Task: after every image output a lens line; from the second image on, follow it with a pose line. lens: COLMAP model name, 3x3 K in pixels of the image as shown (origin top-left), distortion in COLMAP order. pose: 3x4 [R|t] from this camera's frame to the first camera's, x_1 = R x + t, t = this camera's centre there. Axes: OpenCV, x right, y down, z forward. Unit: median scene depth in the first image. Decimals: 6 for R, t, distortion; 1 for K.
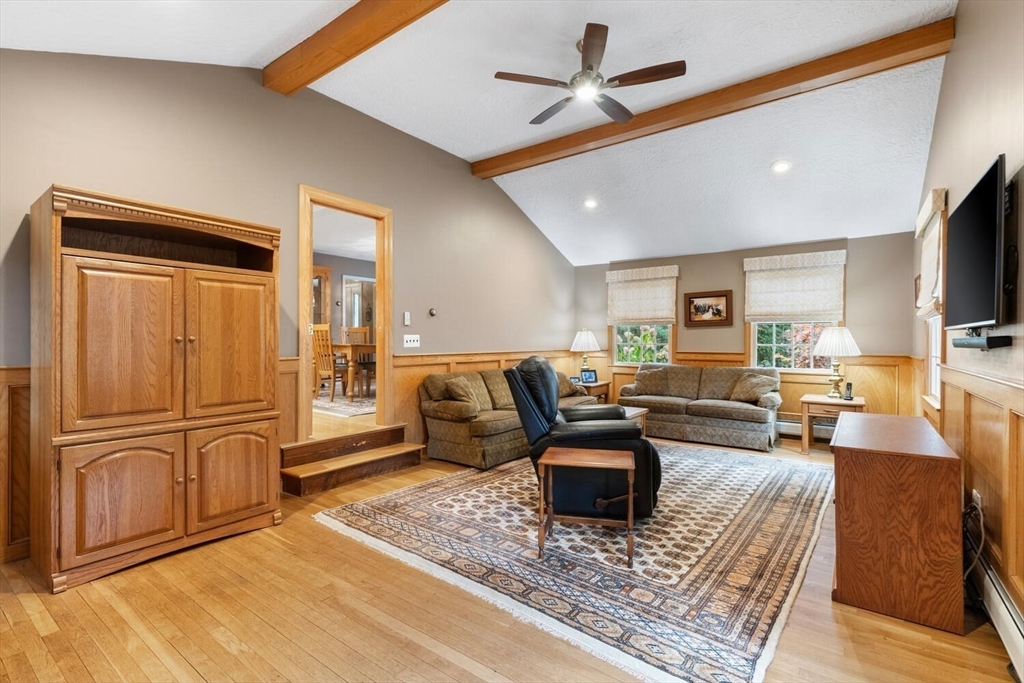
lens RADIAL K [[463.1, 0, 515.7], [0, 463.1, 341.9], [0, 0, 1]] dist [0.001444, -0.000082]
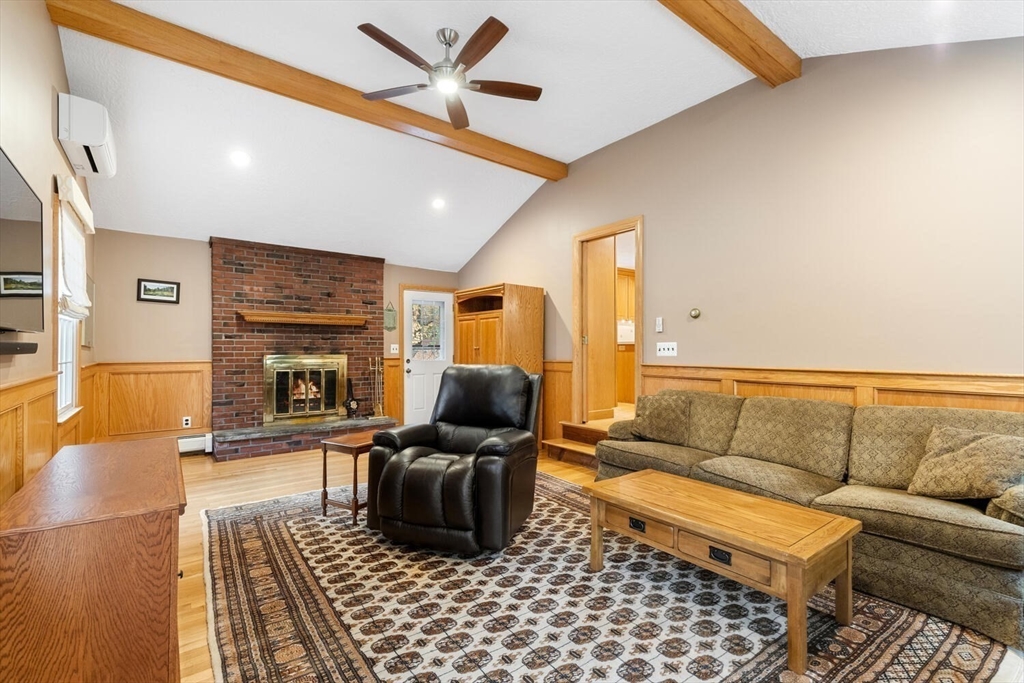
lens RADIAL K [[463.1, 0, 515.7], [0, 463.1, 341.9], [0, 0, 1]] dist [0.001444, -0.000082]
pose [[-0.274834, -0.017734, -0.961328, 1.117102], [-0.006267, 0.999842, -0.016653, 0.000711], [0.961471, 0.001448, -0.274901, 1.521325]]
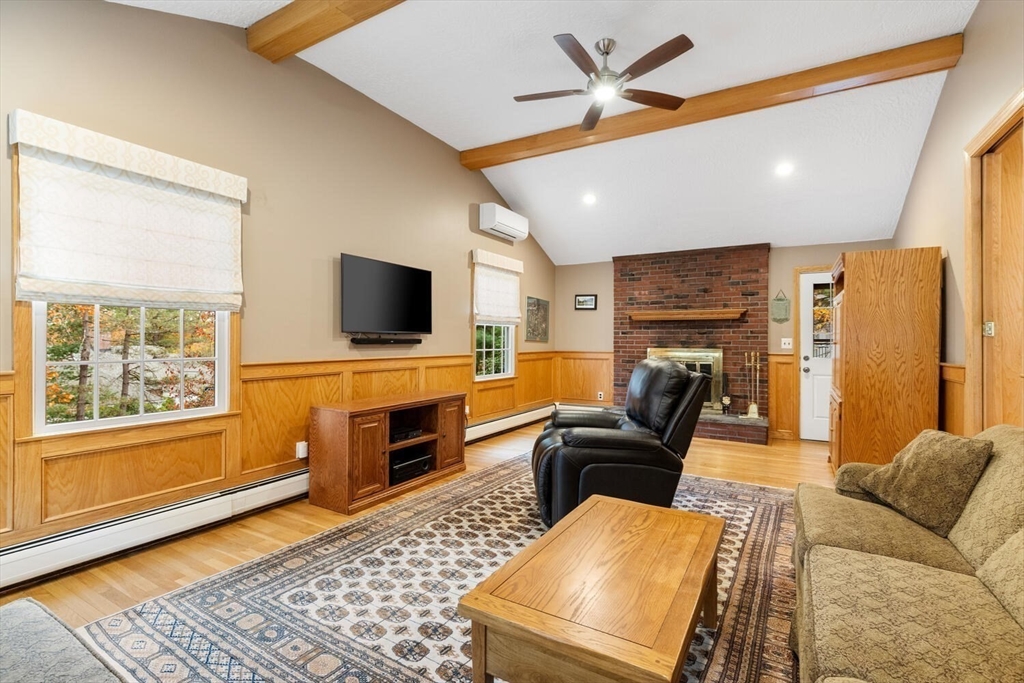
lens RADIAL K [[463.1, 0, 515.7], [0, 463.1, 341.9], [0, 0, 1]] dist [0.001444, -0.000082]
pose [[-0.995045, -0.006273, -0.099225, 0.477145], [-0.007131, 0.999940, 0.008290, -0.013304], [0.099167, 0.008957, -0.995030, 2.154556]]
